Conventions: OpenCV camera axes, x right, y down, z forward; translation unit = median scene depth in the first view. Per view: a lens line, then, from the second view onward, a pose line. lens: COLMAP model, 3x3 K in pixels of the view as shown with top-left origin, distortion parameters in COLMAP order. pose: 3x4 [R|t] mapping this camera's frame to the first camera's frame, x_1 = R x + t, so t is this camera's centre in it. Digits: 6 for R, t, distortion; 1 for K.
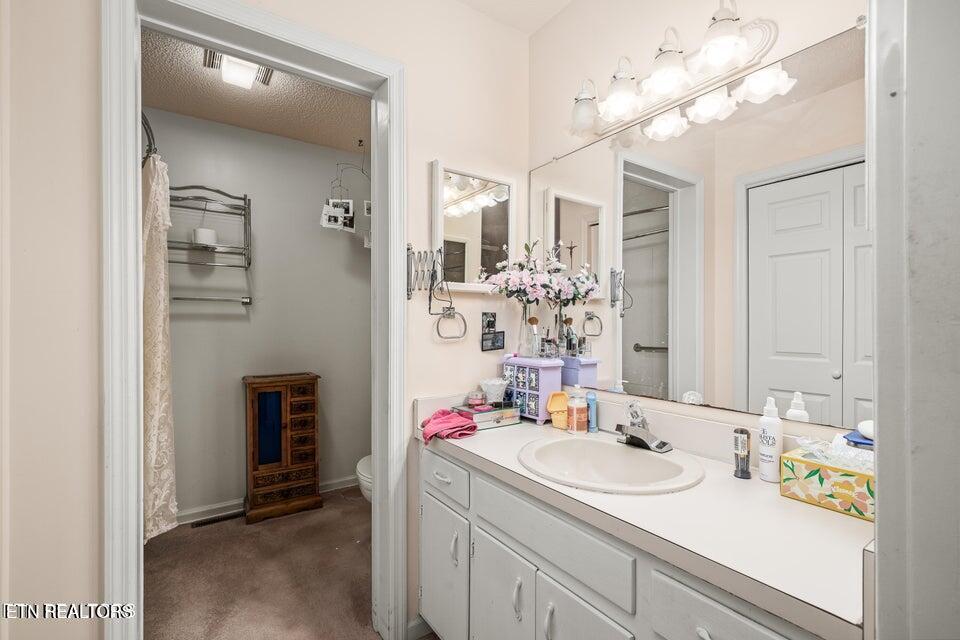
lens RADIAL K [[418.4, 0, 476.7], [0, 418.4, 328.9], [0, 0, 1]] dist [0.000775, 0.000231]
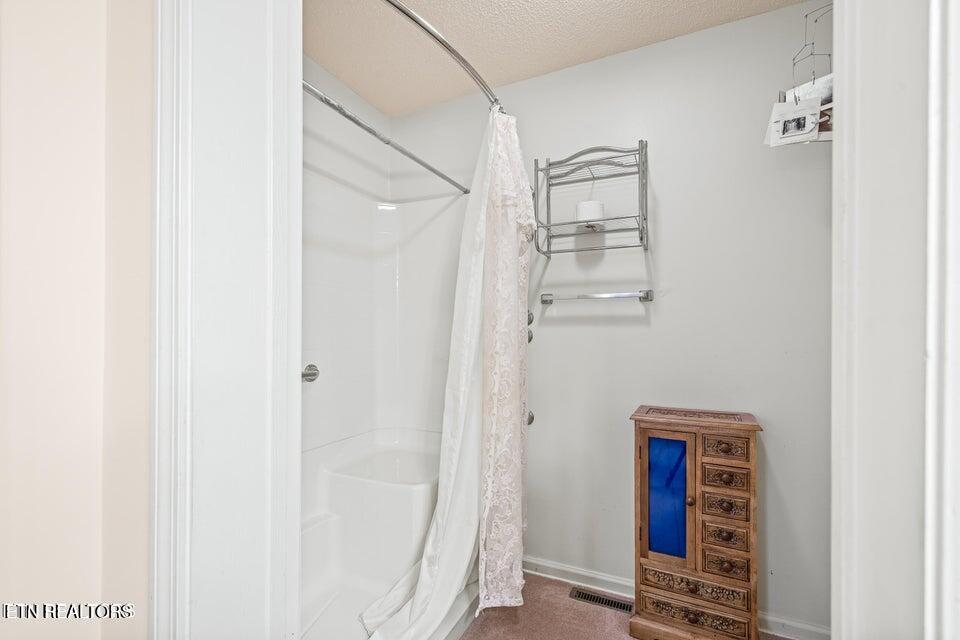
lens RADIAL K [[418.4, 0, 476.7], [0, 418.4, 328.9], [0, 0, 1]] dist [0.000775, 0.000231]
pose [[0.481728, 0.000552, -0.876321, -0.085106], [-0.013196, 0.999891, -0.006624, -0.004362], [0.876222, 0.014755, 0.481682, 0.440091]]
